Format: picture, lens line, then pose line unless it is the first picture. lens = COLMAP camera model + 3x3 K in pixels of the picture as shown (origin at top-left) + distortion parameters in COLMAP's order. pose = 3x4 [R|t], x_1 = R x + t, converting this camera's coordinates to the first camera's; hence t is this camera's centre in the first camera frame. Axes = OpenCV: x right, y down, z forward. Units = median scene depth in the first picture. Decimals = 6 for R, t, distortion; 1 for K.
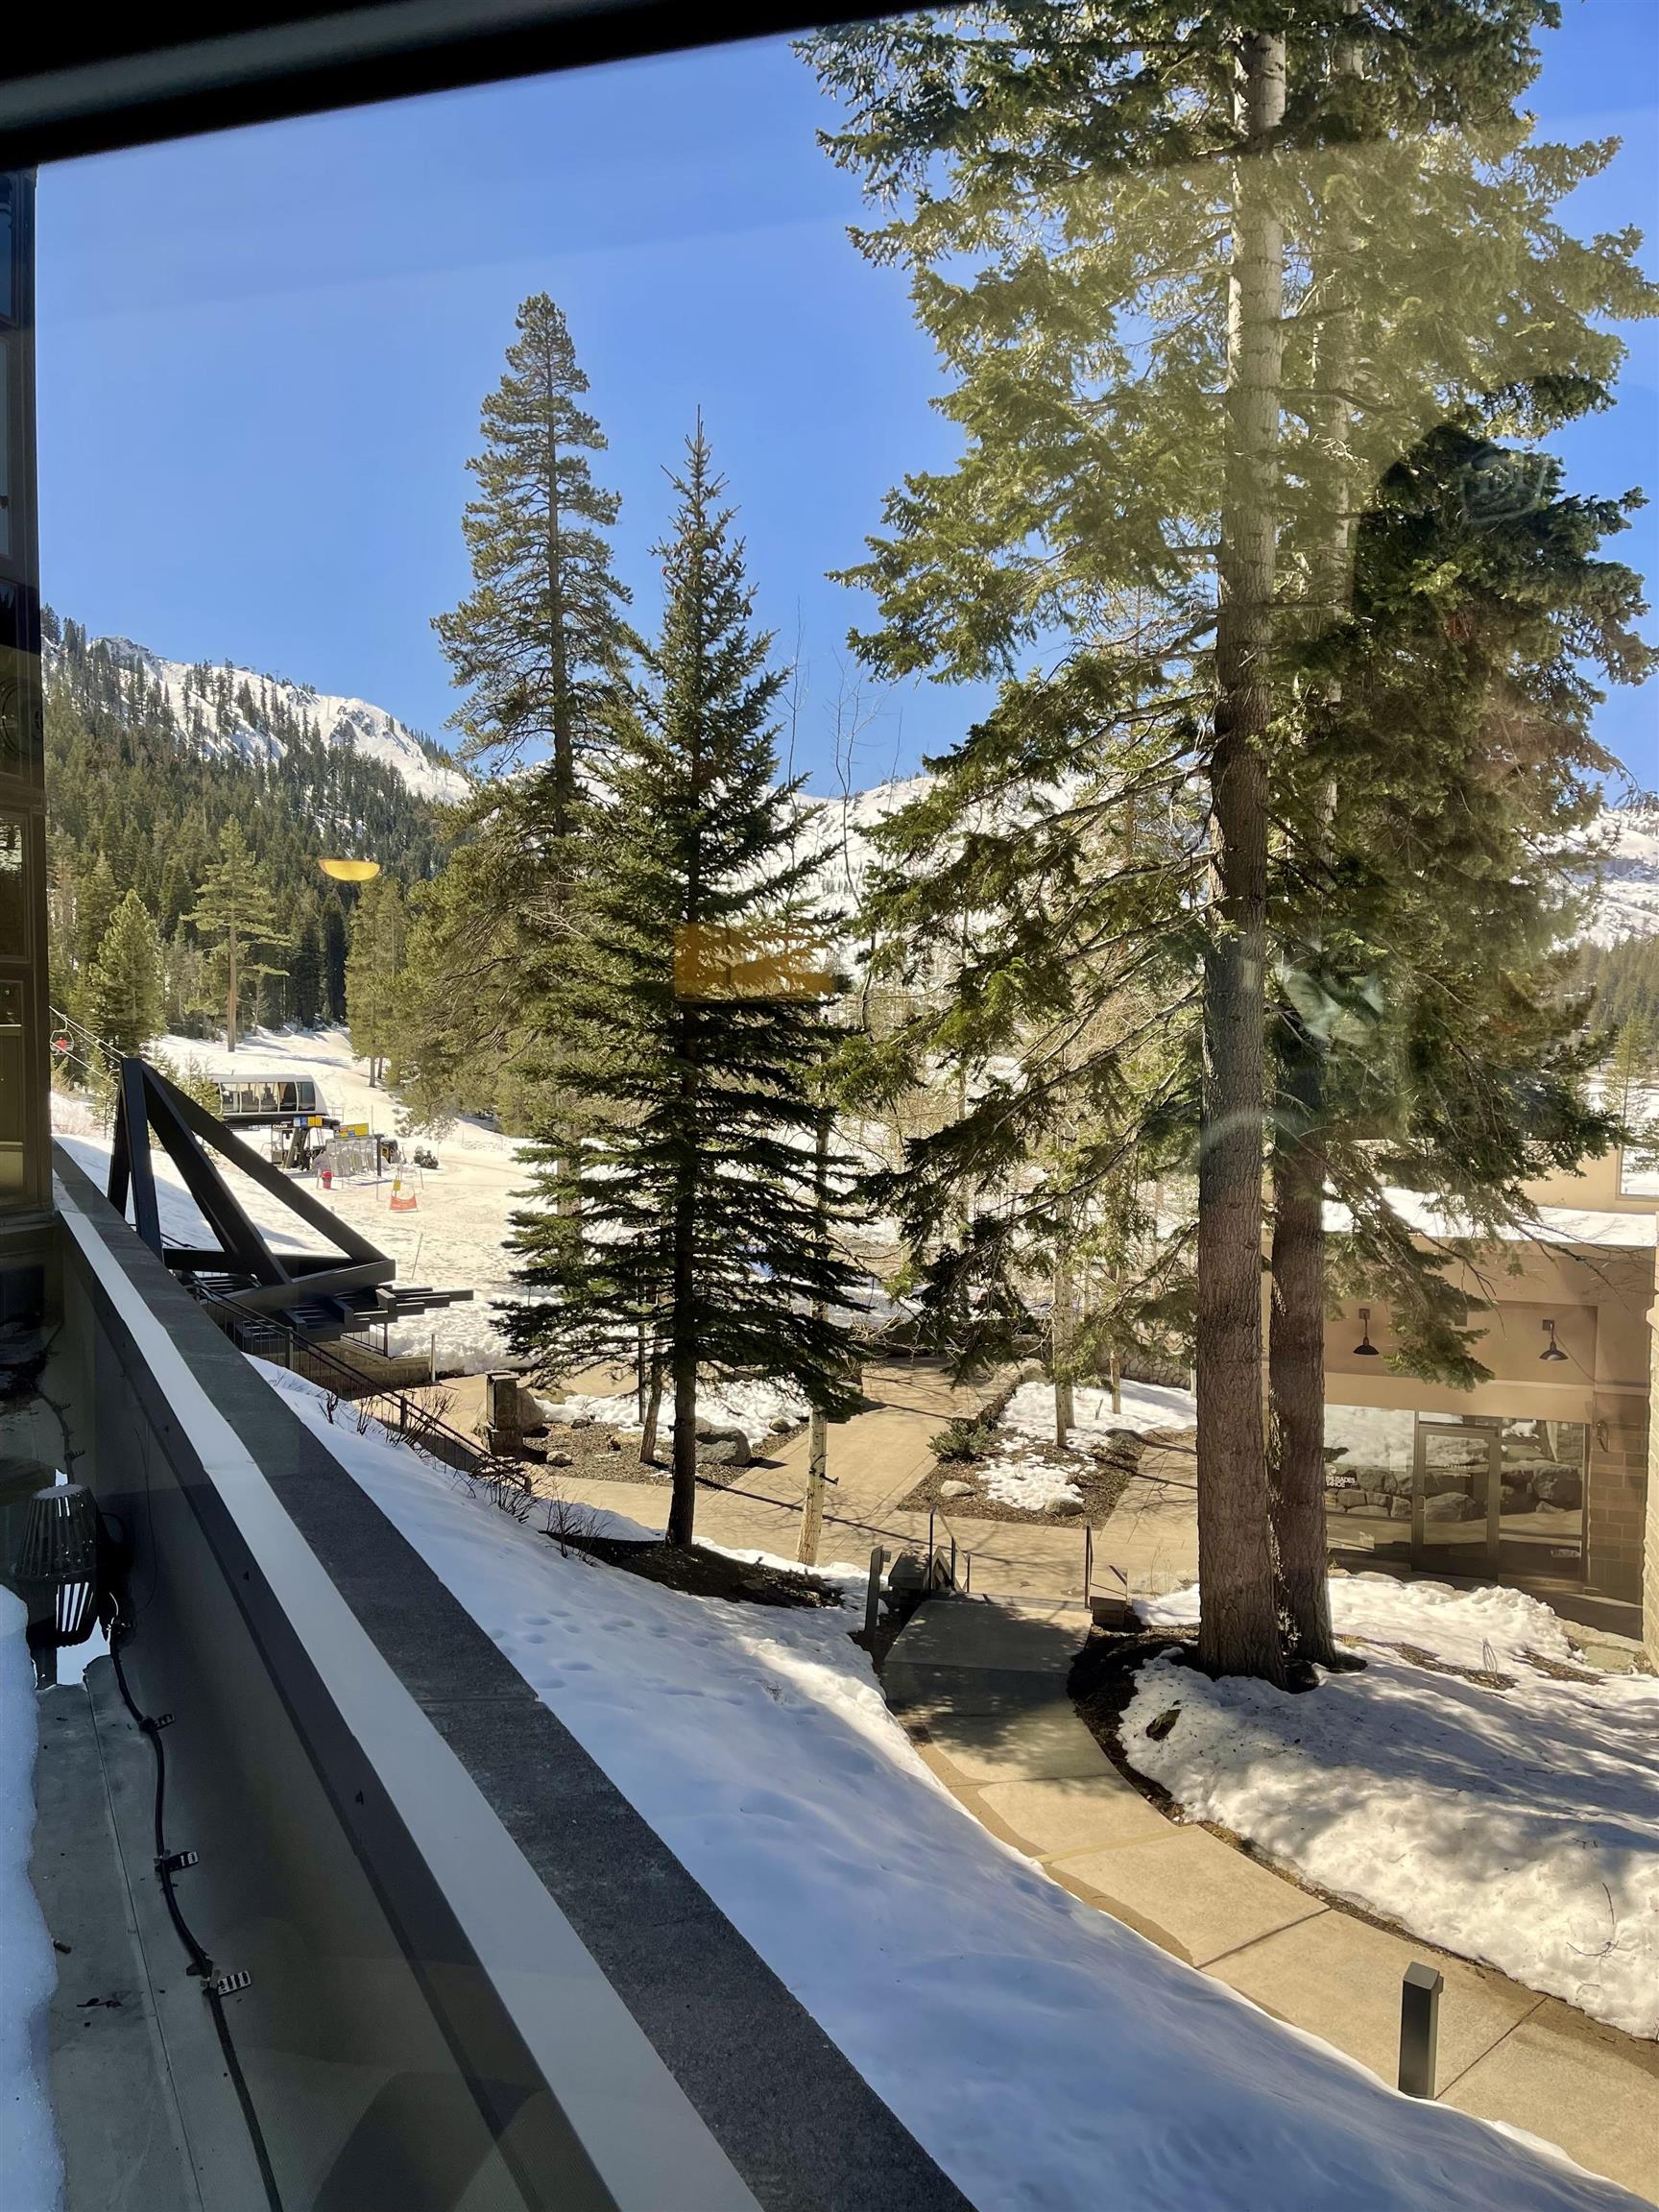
lens RADIAL K [[1637.6, 0, 833.5], [0, 1637.6, 1116.0], [0, 0, 1]] dist [0.091031, -0.129017]
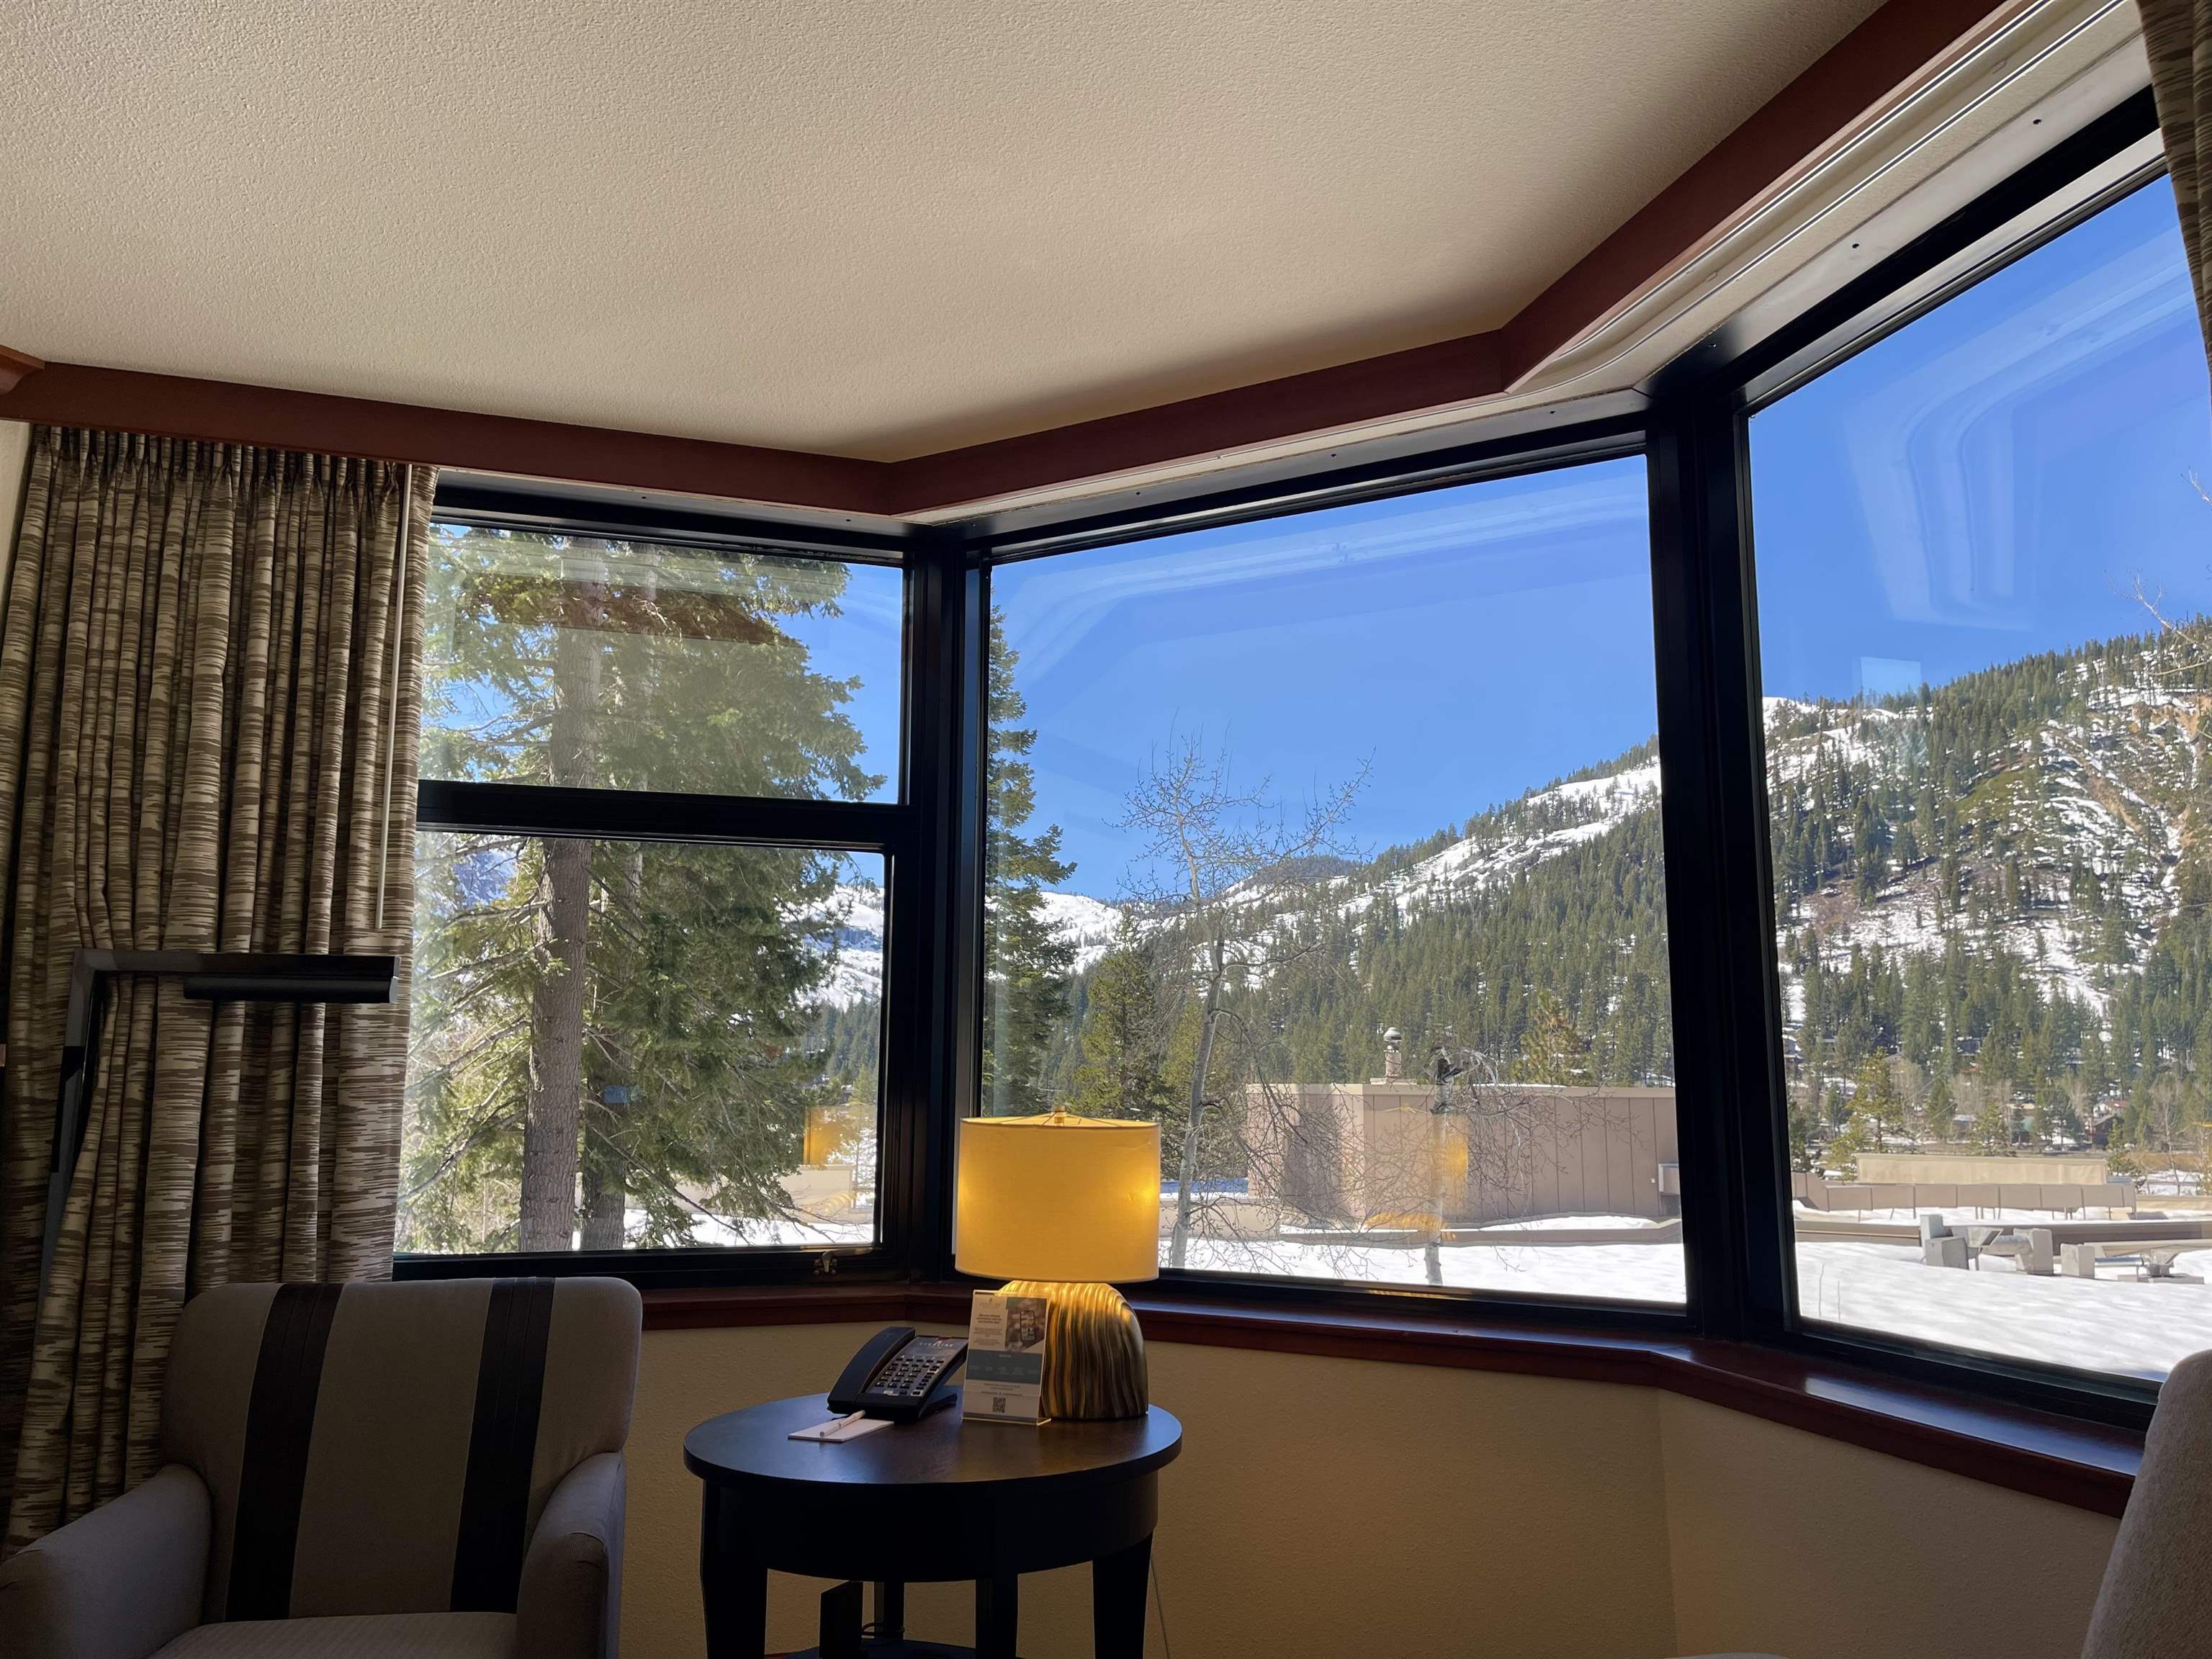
lens RADIAL K [[1637.6, 0, 1110.7], [0, 1637.6, 842.2], [0, 0, 1]] dist [0.091031, -0.129017]
pose [[0.828102, 0.076433, 0.555343, -0.099751], [0.034818, 0.981735, -0.187038, 0.037159], [-0.559495, 0.174223, 0.810316, -0.217715]]
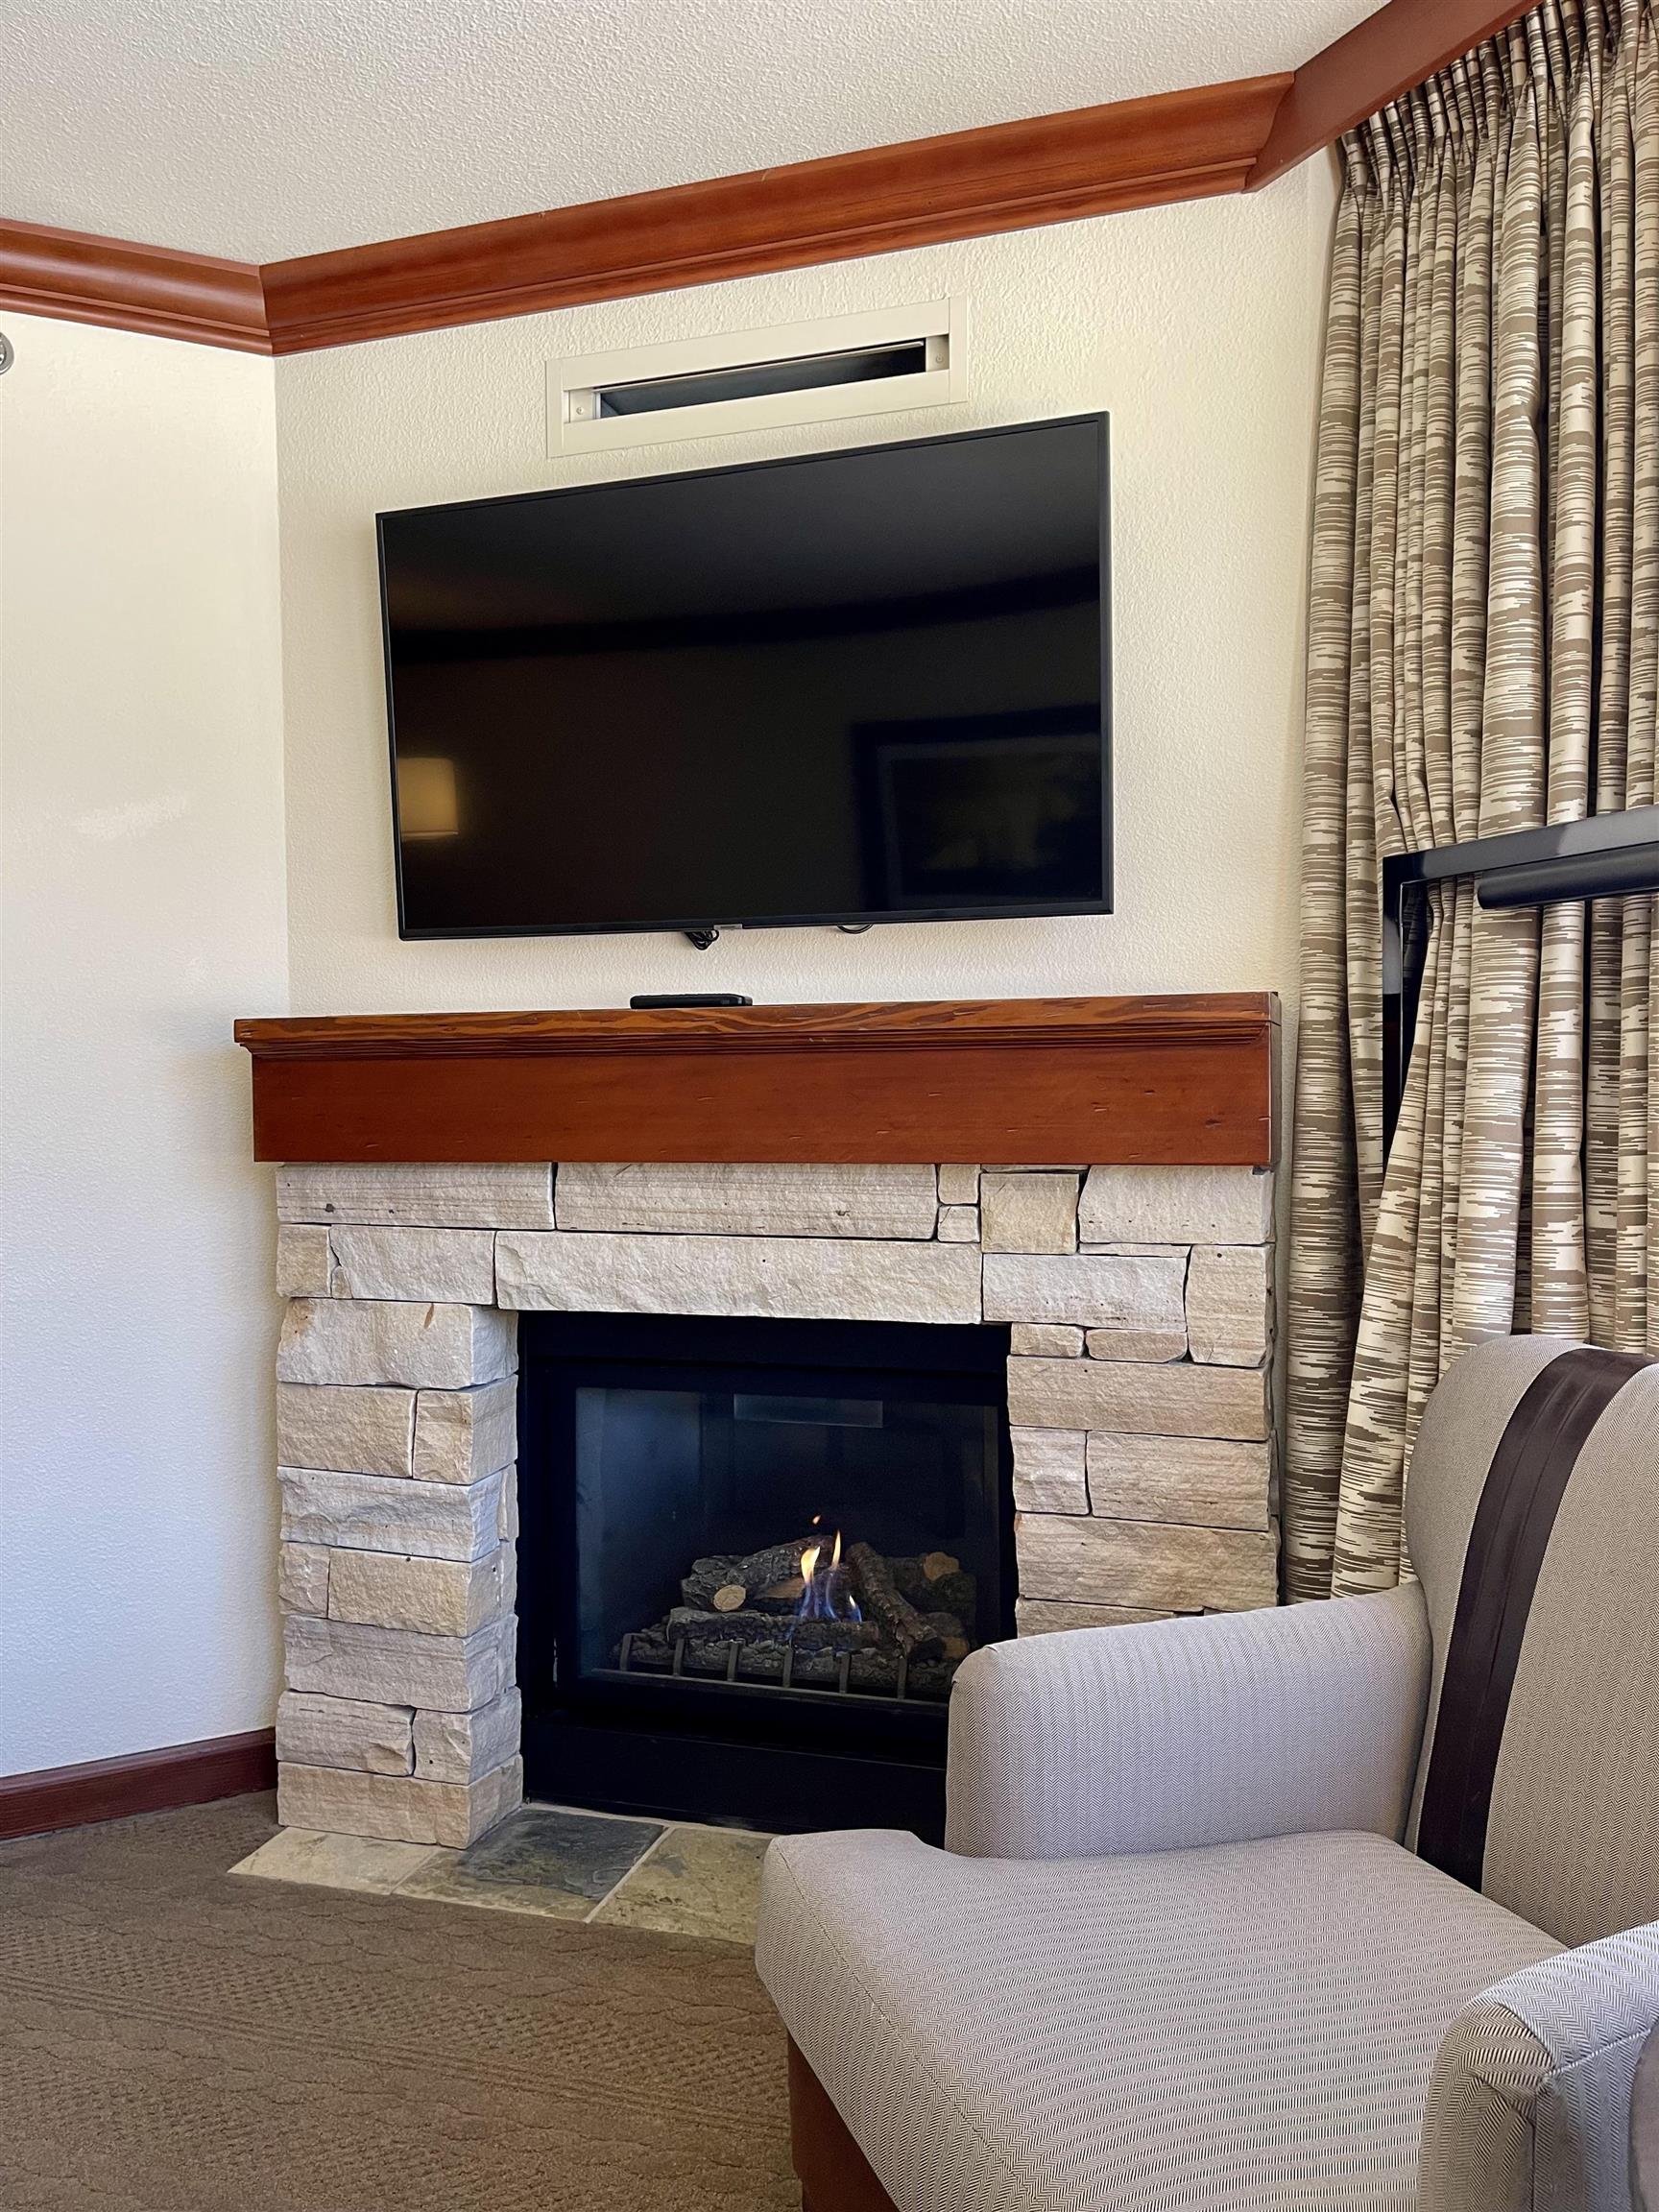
lens RADIAL K [[1637.6, 0, 833.5], [0, 1637.6, 1116.0], [0, 0, 1]] dist [0.091031, -0.129017]
pose [[0.735959, -0.003366, -0.677017, 0.302506], [-0.014677, 0.999673, -0.020925, 0.022613], [0.676867, 0.025336, 0.735669, 0.307611]]
